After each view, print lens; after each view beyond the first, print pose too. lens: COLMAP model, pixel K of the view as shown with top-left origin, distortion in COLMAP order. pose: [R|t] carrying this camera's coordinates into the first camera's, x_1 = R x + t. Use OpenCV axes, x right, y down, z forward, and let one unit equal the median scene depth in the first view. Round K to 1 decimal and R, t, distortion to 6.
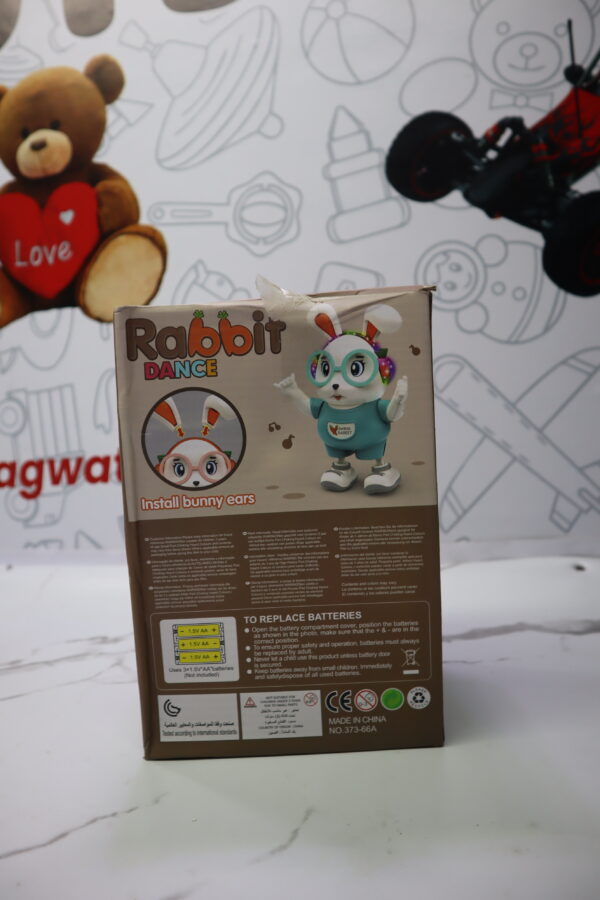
lens RADIAL K [[634.2, 0, 298.5], [0, 634.2, 445.8], [0, 0, 1]] dist [-0.110894, 0.072963]
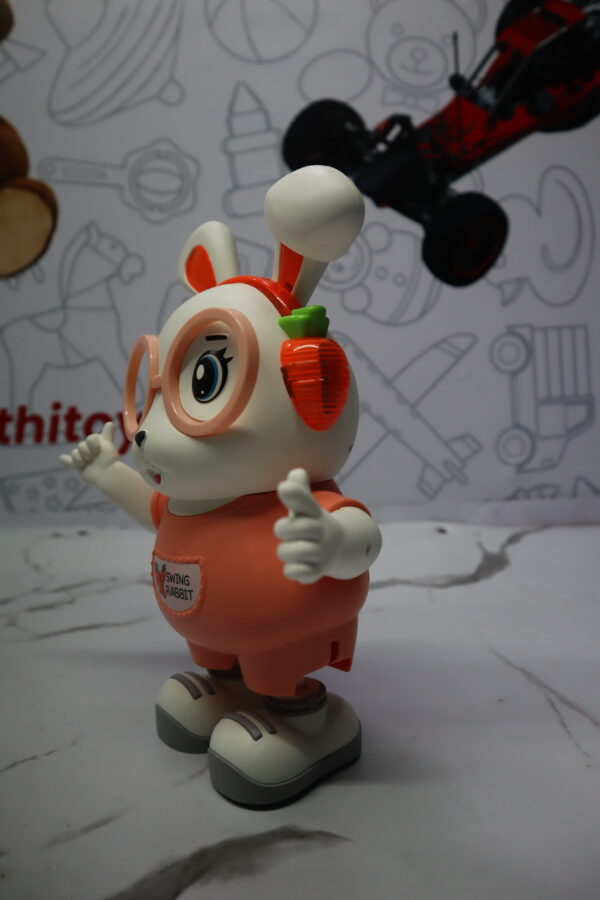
lens RADIAL K [[634.2, 0, 298.5], [0, 634.2, 445.5], [0, 0, 1]] dist [-0.110894, 0.072963]
pose [[0.976051, 0.024519, 0.216154, -0.045083], [-0.033985, 0.998614, 0.040182, 0.006156], [-0.214869, -0.046566, 0.975532, -0.041383]]
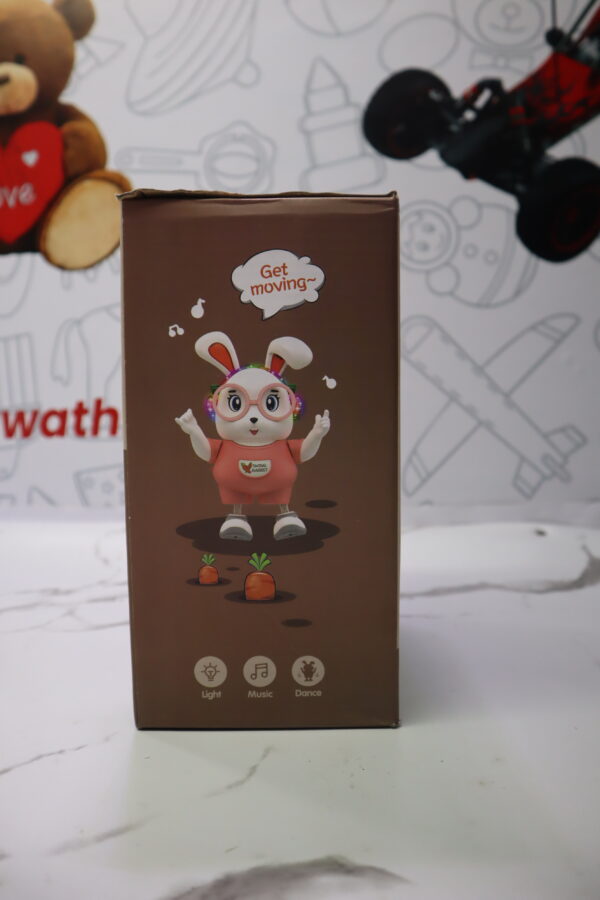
lens RADIAL K [[634.2, 0, 299.4], [0, 634.2, 444.9], [0, 0, 1]] dist [-0.110894, 0.072963]
pose [[0.997402, 0.032459, 0.064302, -0.005322], [-0.033659, 0.999277, 0.017672, 0.046179], [-0.063682, -0.019790, 0.997774, 0.019726]]
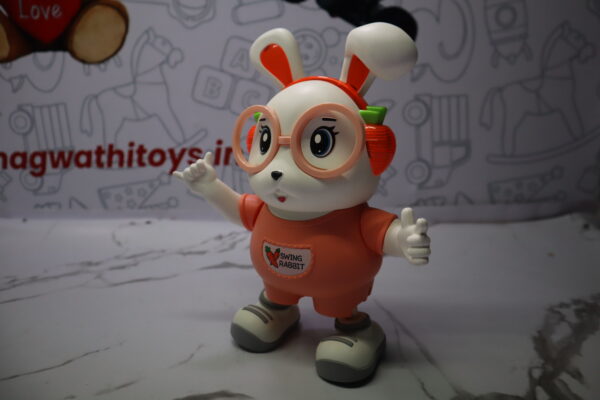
lens RADIAL K [[422.8, 0, 304.3], [0, 422.8, 199.3], [0, 0, 1]] dist [-0.110894, 0.072963]
pose [[0.982893, 0.018053, 0.183288, 0.041419], [-0.043979, 0.989401, 0.138391, -0.032637], [-0.178847, -0.144084, 0.973269, -0.132491]]
